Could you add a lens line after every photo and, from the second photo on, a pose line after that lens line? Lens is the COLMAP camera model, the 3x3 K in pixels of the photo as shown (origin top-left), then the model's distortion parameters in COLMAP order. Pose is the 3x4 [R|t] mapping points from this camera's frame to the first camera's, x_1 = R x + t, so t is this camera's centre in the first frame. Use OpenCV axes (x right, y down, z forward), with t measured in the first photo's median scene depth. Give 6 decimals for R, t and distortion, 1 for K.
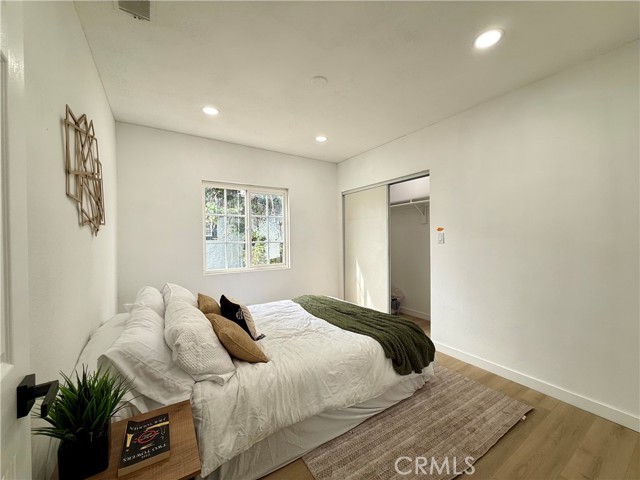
lens RADIAL K [[255.1, 0, 322.1], [0, 255.1, 241.4], [0, 0, 1]] dist [-0.000085, 0.000138]
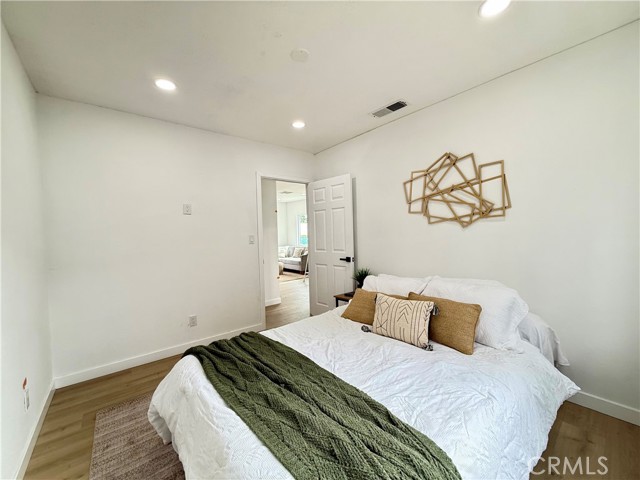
lens RADIAL K [[255.1, 0, 322.1], [0, 255.1, 241.4], [0, 0, 1]] dist [-0.000085, 0.000138]
pose [[-0.991943, 0.042587, -0.119316, 0.031182], [0.037762, 0.998386, 0.042410, -0.023588], [0.120930, 0.037562, -0.991950, 1.483991]]
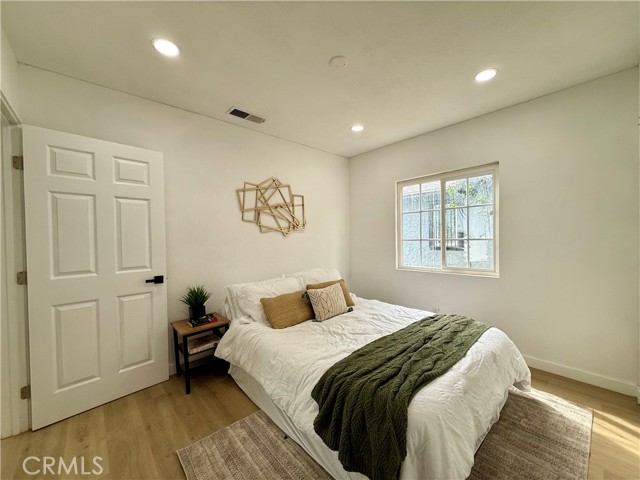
lens RADIAL K [[255.1, 0, 322.1], [0, 255.1, 241.4], [0, 0, 1]] dist [-0.000085, 0.000138]
pose [[0.155358, 0.016835, -0.987715, 0.682977], [0.008818, 0.999791, 0.018428, -0.011557], [0.987819, -0.011573, 0.155177, 0.623952]]
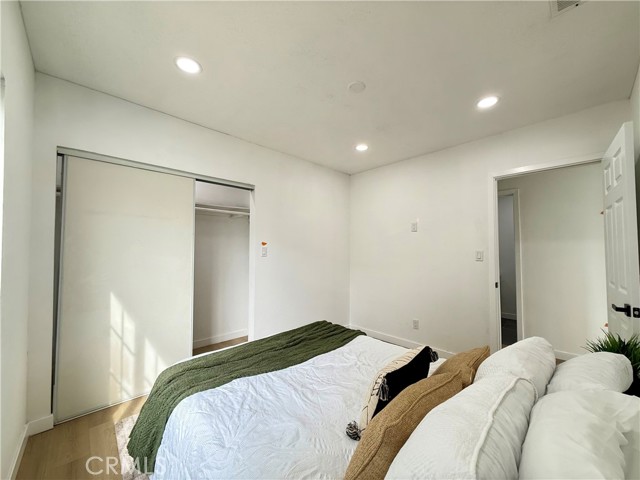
lens RADIAL K [[255.1, 0, 322.1], [0, 255.1, 241.4], [0, 0, 1]] dist [-0.000085, 0.000138]
pose [[-0.193688, 0.043547, 0.980096, -0.703206], [0.004012, 0.999041, -0.043596, -0.009756], [-0.981055, -0.004512, -0.193677, 1.025672]]
